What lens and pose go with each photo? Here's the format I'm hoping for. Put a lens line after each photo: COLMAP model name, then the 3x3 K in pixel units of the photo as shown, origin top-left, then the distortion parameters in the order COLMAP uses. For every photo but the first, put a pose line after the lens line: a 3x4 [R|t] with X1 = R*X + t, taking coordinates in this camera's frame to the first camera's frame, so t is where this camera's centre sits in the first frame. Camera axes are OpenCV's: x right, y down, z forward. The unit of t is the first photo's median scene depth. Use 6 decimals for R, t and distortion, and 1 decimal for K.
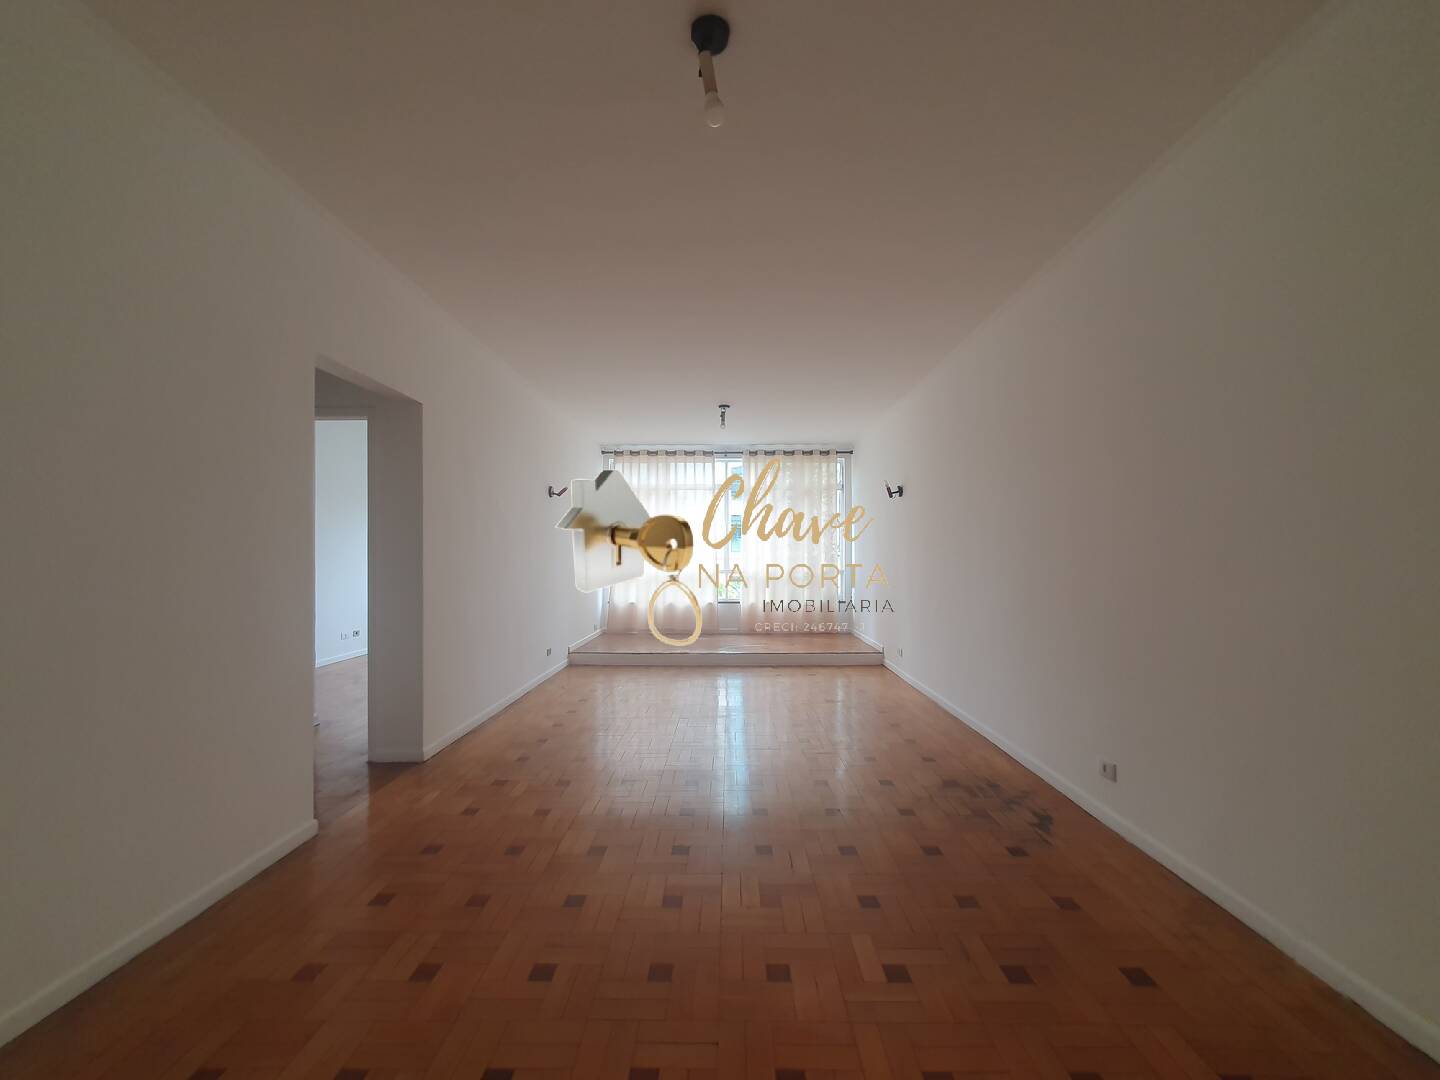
lens RADIAL K [[564.0, 0, 720.2], [0, 564.0, 550.6], [0, 0, 1]] dist [0.003038, -0.000606]
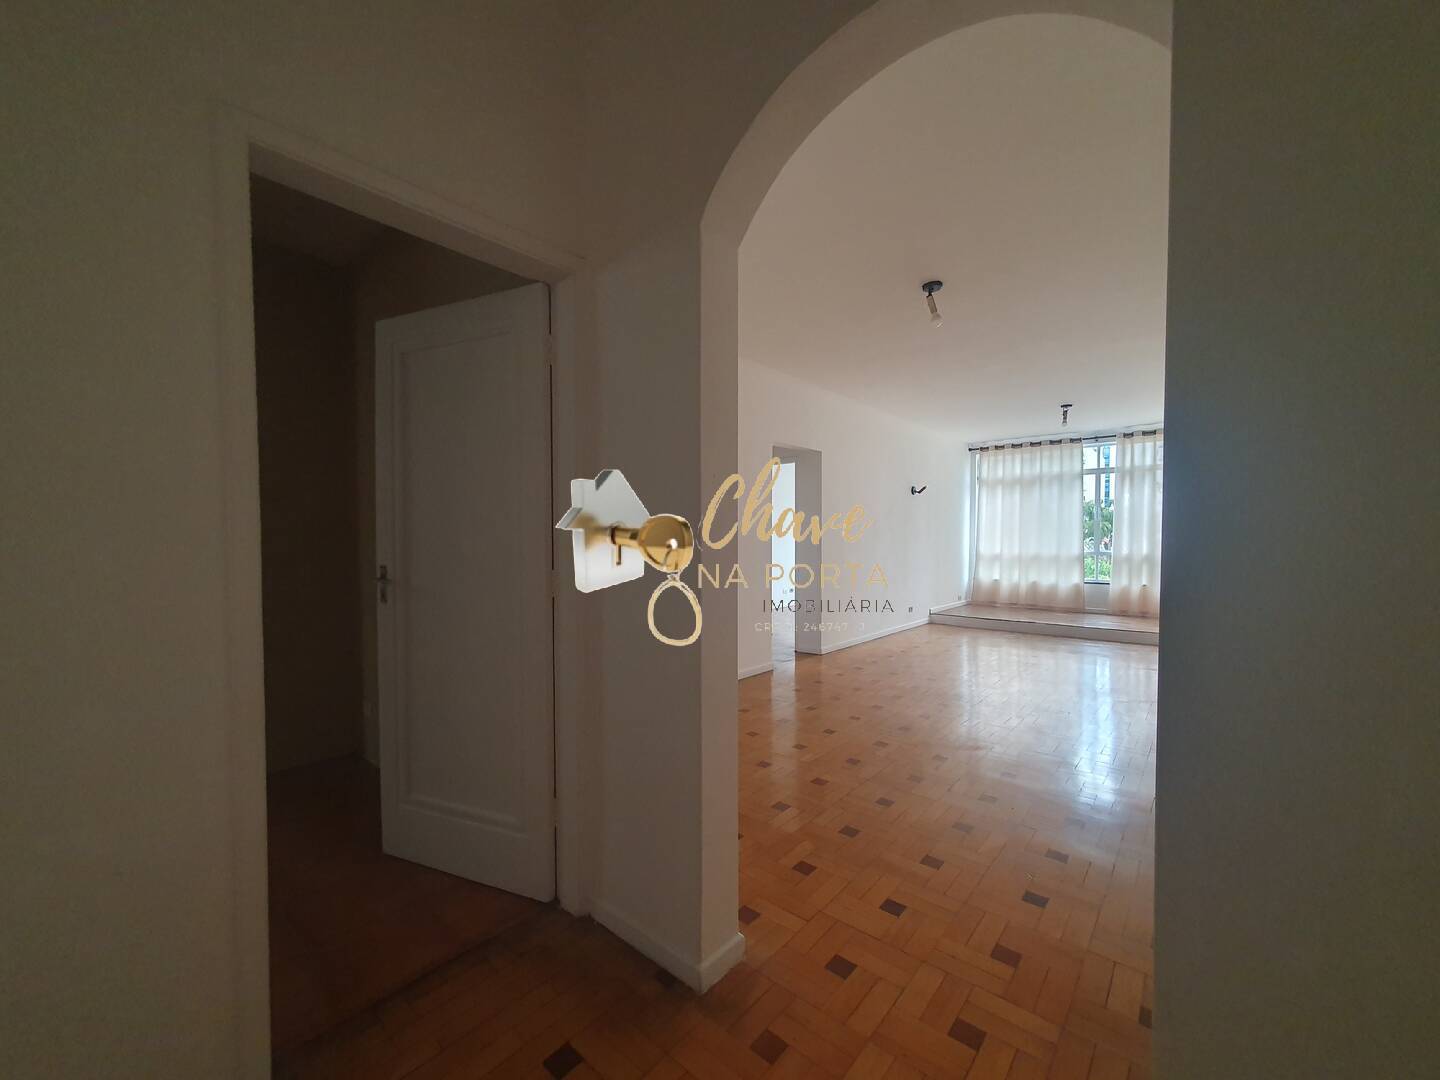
lens RADIAL K [[564.0, 0, 717.4], [0, 564.0, 552.9], [0, 0, 1]] dist [0.003038, -0.000606]
pose [[0.759709, 0.019943, -0.649957, 0.161052], [0.003942, 0.999370, 0.035272, -0.003598], [0.650251, -0.029358, 0.759152, -0.238282]]
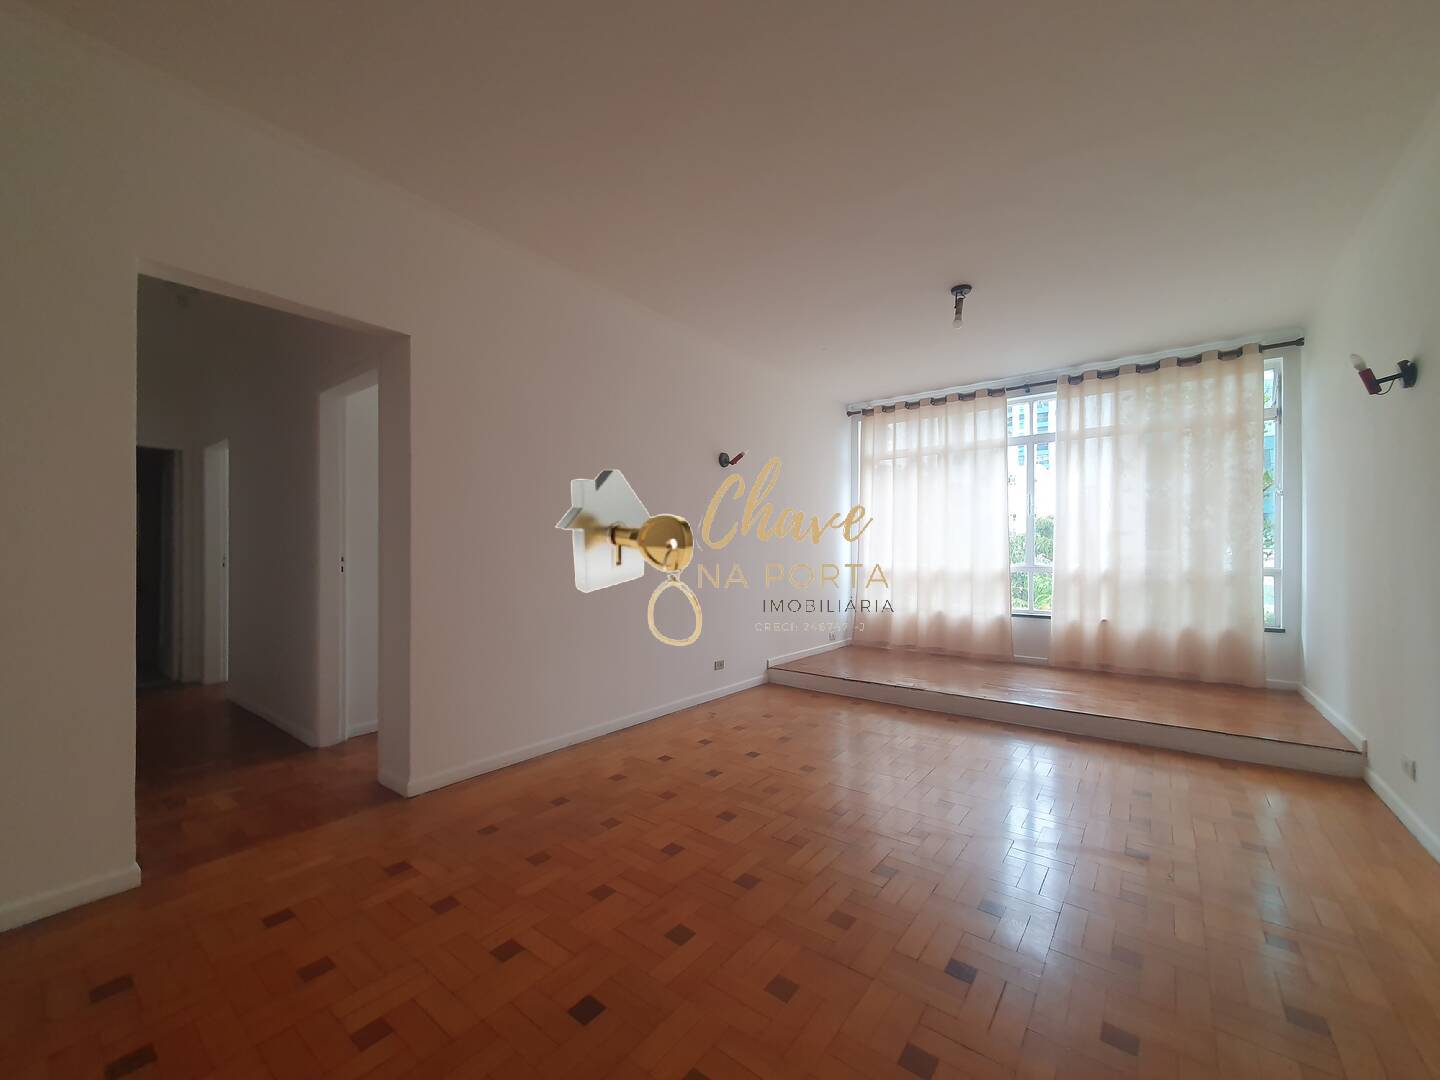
lens RADIAL K [[564.0, 0, 717.6], [0, 564.0, 554.3], [0, 0, 1]] dist [0.003038, -0.000606]
pose [[0.802975, 0.004145, -0.595999, 0.114499], [0.000685, 0.999969, 0.007877, 0.014308], [0.596013, -0.006734, 0.802947, 0.267523]]
